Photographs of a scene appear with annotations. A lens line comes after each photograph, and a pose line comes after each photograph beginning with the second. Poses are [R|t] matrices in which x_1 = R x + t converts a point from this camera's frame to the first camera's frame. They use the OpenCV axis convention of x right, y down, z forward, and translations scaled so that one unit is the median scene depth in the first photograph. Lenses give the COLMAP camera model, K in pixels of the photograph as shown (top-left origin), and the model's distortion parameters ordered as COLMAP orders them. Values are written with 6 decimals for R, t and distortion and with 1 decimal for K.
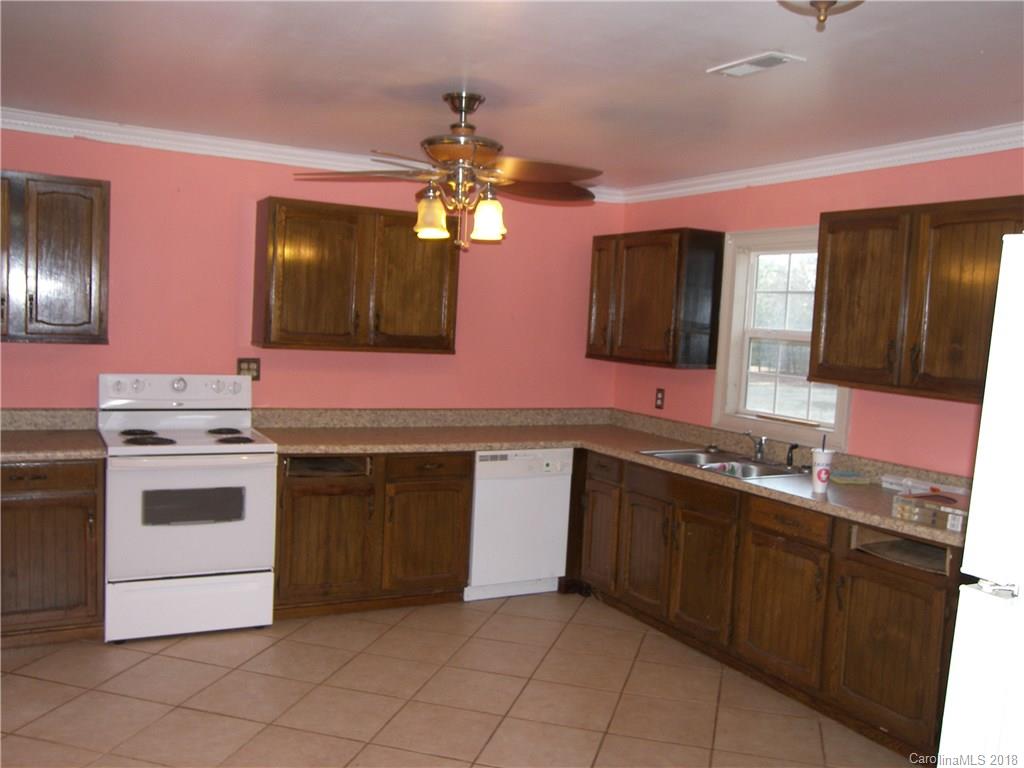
lens RADIAL K [[924.2, 0, 512.0], [0, 924.2, 384.0], [0, 0, 1]] dist [-0.000965, -0.000151]
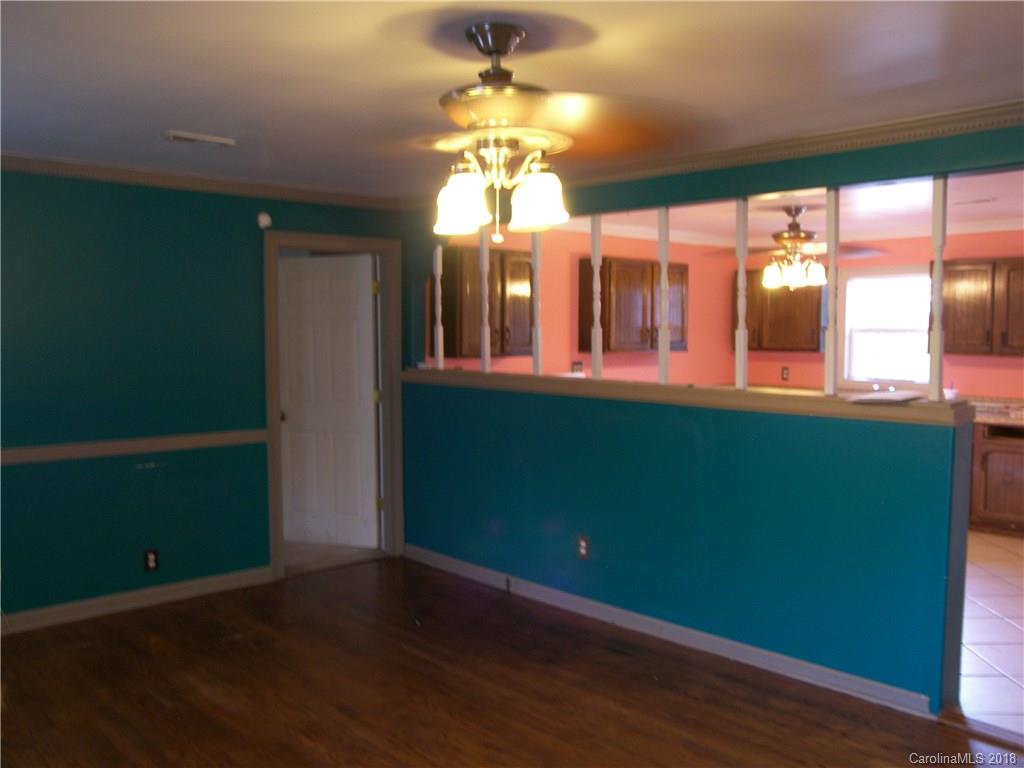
lens RADIAL K [[924.2, 0, 512.0], [0, 924.2, 384.0], [0, 0, 1]] dist [-0.000965, -0.000151]
pose [[0.960672, -0.062454, 0.270572, -1.051838], [0.062180, 0.998019, 0.009595, -0.015801], [-0.270635, 0.007607, 0.962652, -0.575106]]
